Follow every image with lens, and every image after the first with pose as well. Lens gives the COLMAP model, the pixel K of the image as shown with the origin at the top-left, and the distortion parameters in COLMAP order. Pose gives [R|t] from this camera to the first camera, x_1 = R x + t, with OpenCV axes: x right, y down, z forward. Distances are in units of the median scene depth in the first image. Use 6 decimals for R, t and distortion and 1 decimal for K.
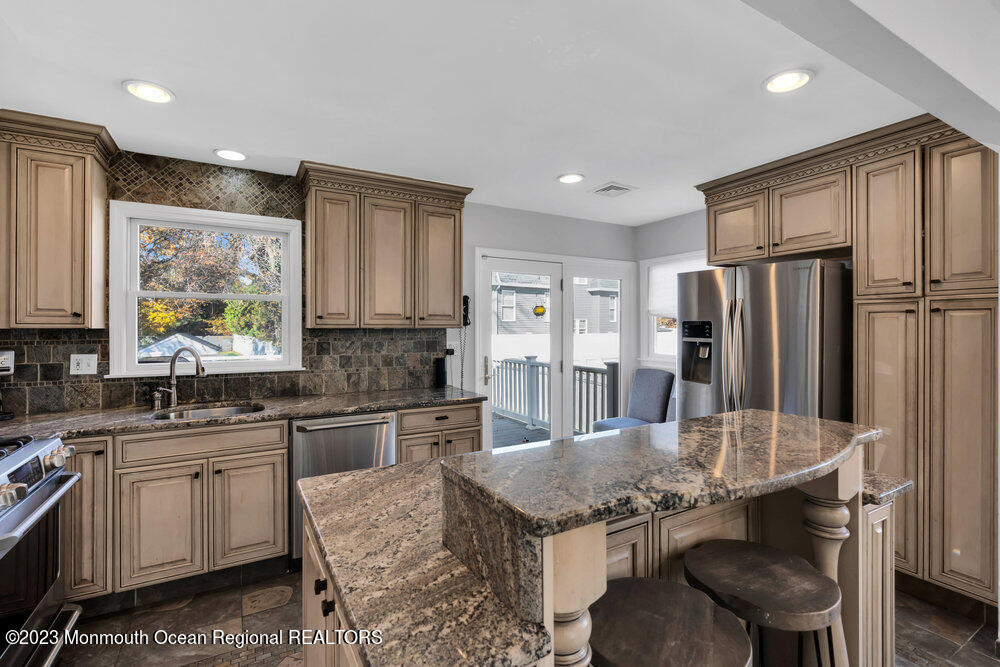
lens RADIAL K [[450.5, 0, 504.8], [0, 450.5, 327.6], [0, 0, 1]] dist [-0.001050, 0.000783]
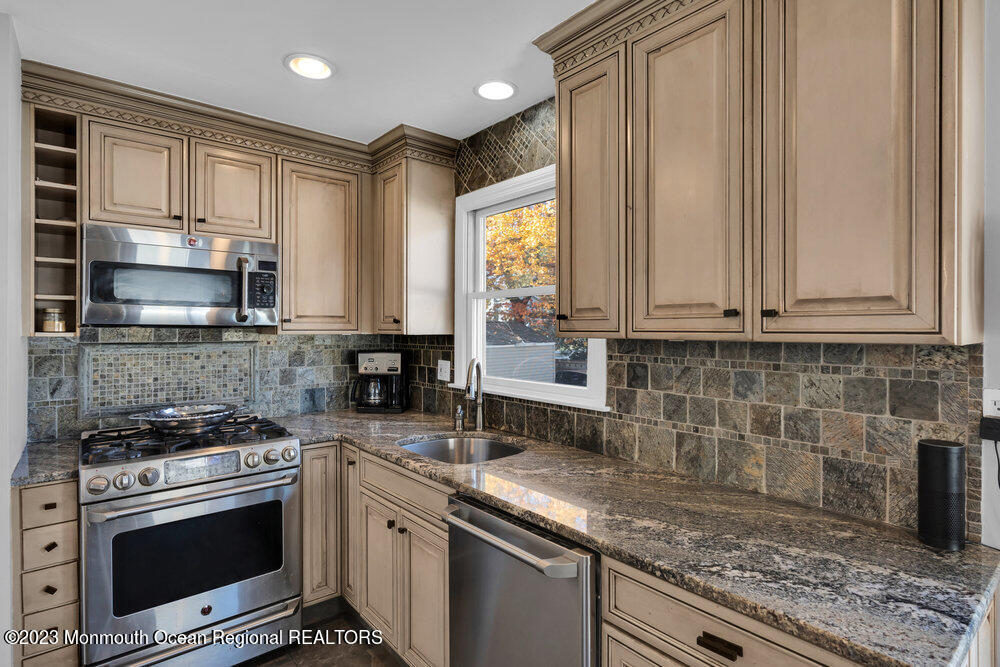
lens RADIAL K [[509.7, 0, 494.7], [0, 509.7, 329.4], [0, 0, 1]] dist [-0.004402, 0.001820]
pose [[0.163742, 0.001280, -0.986502, 0.170798], [-0.001197, 0.999999, 0.001099, -0.009013], [0.986502, 0.001001, 0.163743, 0.818150]]
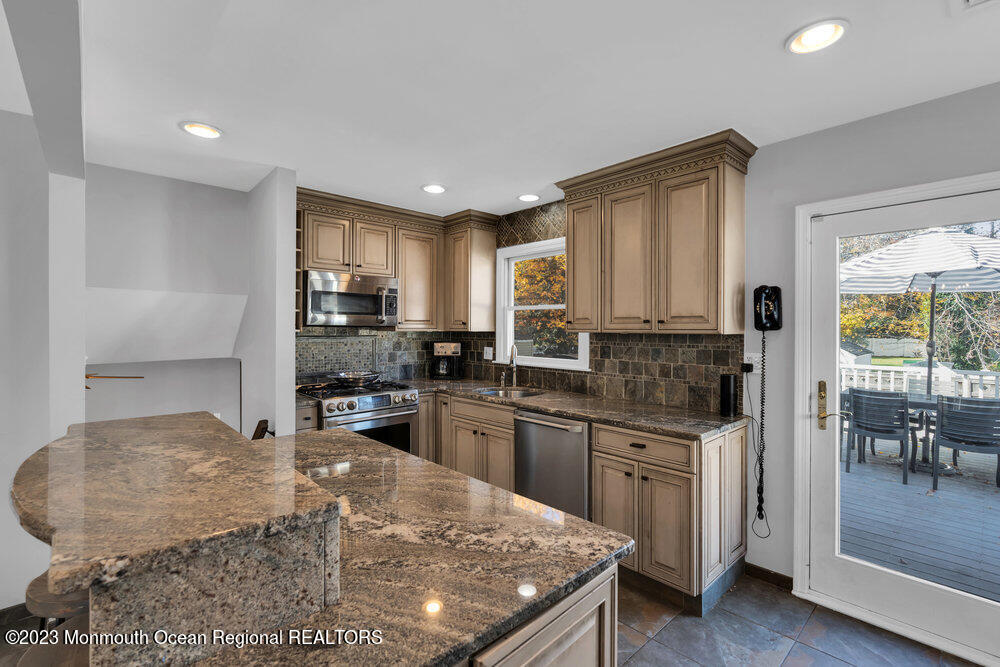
lens RADIAL K [[456.4, 0, 494.8], [0, 456.4, 330.0], [0, 0, 1]] dist [-0.007229, 0.002343]
pose [[0.211807, 0.004080, -0.977303, 0.614192], [-0.003213, 0.999989, 0.003478, -0.007678], [0.977306, 0.002403, 0.211817, 0.592661]]
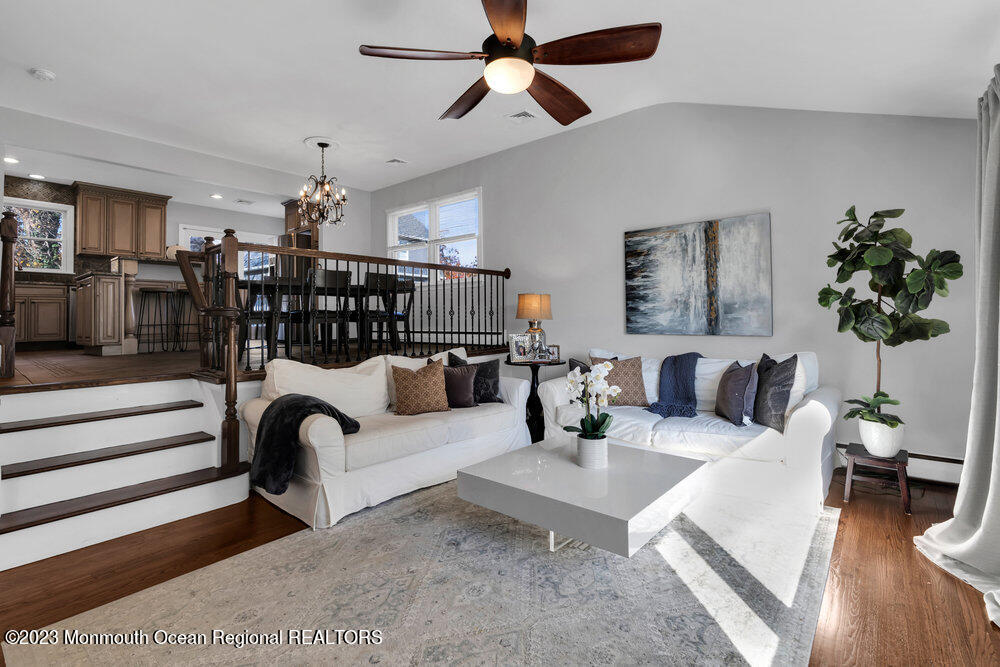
lens RADIAL K [[456.4, 0, 501.1], [0, 456.4, 307.1], [0, 0, 1]] dist [-0.007229, 0.002343]
pose [[0.940656, -0.001723, 0.339358, 0.801512], [0.010757, 0.999636, -0.024742, 0.354196], [-0.339192, 0.026924, 0.940332, -1.886032]]
